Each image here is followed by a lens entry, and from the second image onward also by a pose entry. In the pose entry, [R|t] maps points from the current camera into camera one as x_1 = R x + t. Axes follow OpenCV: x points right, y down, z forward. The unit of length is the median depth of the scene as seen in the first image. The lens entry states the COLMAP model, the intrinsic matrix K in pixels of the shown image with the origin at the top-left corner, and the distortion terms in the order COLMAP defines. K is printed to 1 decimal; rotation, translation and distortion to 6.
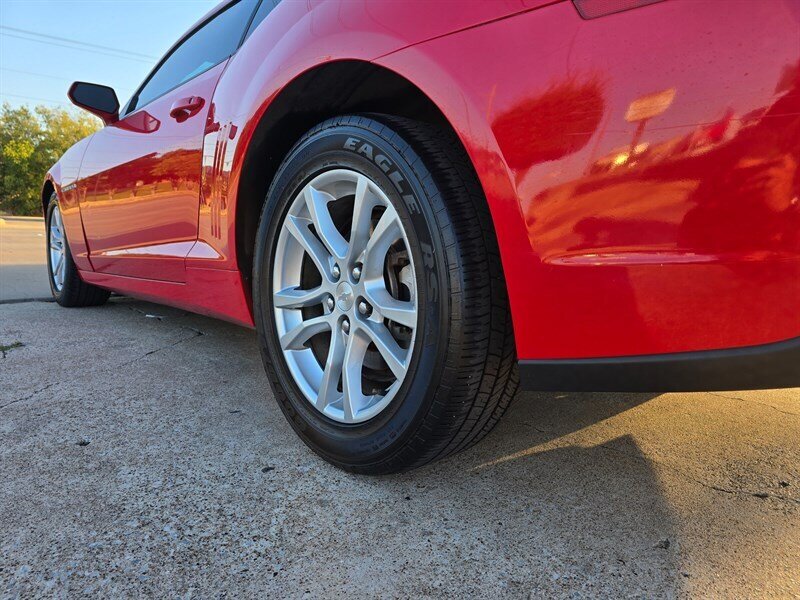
lens RADIAL K [[531.4, 0, 403.5], [0, 531.4, 299.7], [0, 0, 1]] dist [0.051758, -0.044671]
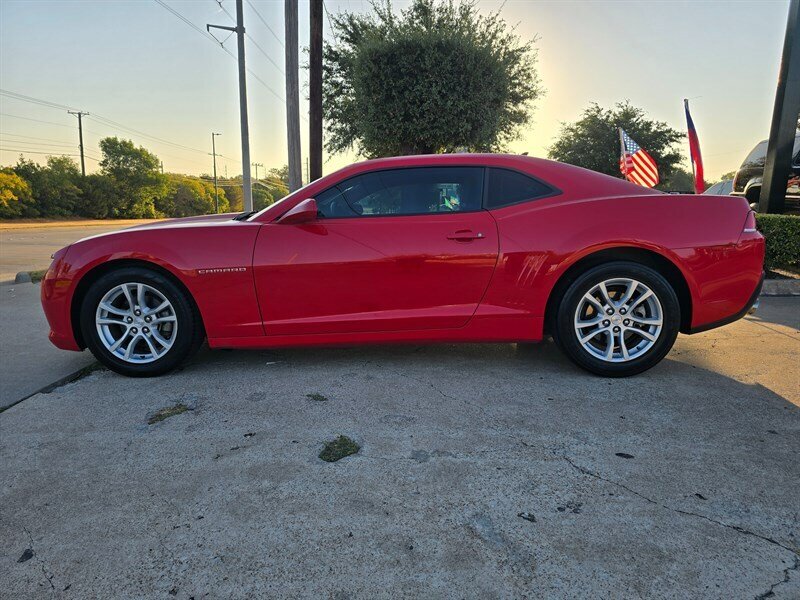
lens RADIAL K [[531.4, 0, 398.2], [0, 531.4, 297.3], [0, 0, 1]] dist [0.051758, -0.044671]
pose [[0.697828, -0.145218, 0.701390, -2.658169], [0.116503, 0.989204, 0.088897, -0.463970], [-0.706727, 0.019679, 0.707212, -0.195875]]
